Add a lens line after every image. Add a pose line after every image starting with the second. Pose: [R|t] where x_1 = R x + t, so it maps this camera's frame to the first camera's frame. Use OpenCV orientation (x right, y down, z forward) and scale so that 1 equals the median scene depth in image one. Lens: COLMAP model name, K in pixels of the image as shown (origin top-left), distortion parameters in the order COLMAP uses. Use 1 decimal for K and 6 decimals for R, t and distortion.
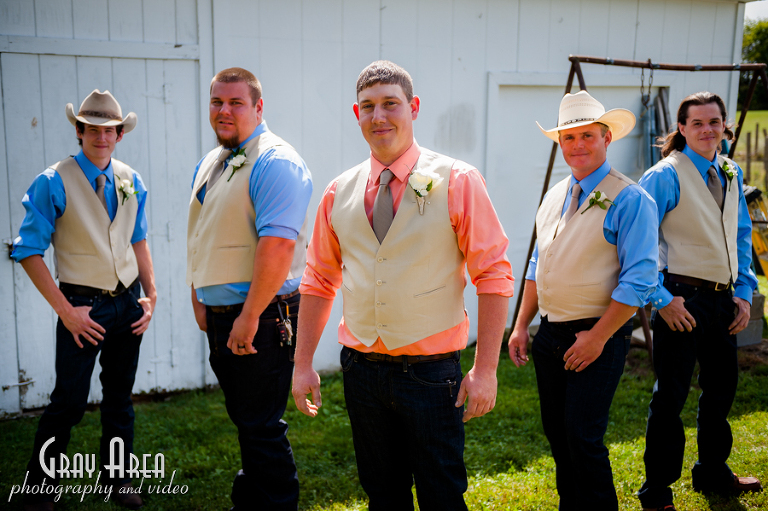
lens RADIAL K [[918.3, 0, 384.0], [0, 918.3, 255.5], [0, 0, 1]] dist [0.073882, -0.014995]
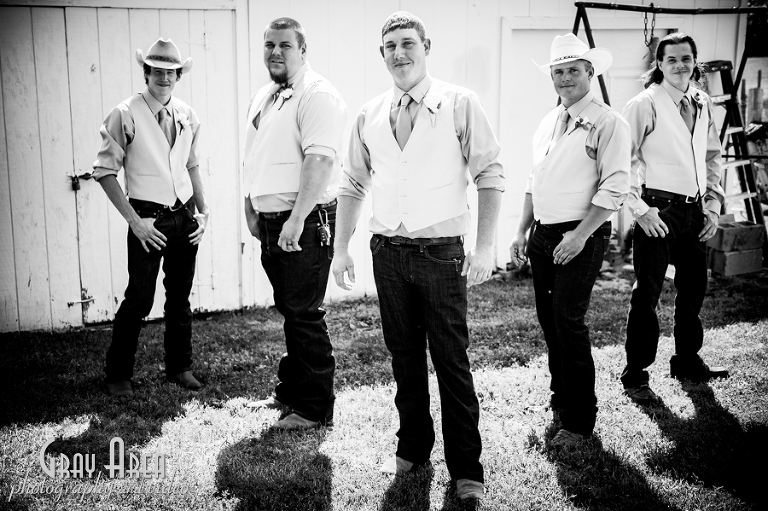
lens RADIAL K [[992.9, 0, 343.2], [0, 992.9, 255.0], [0, 0, 1]] dist [0.020779, 0.067742]
pose [[0.998083, 0.003674, -0.061775, -0.000569], [-0.001297, 0.999259, 0.038472, 0.057163], [0.061871, -0.038318, 0.997348, -0.302043]]
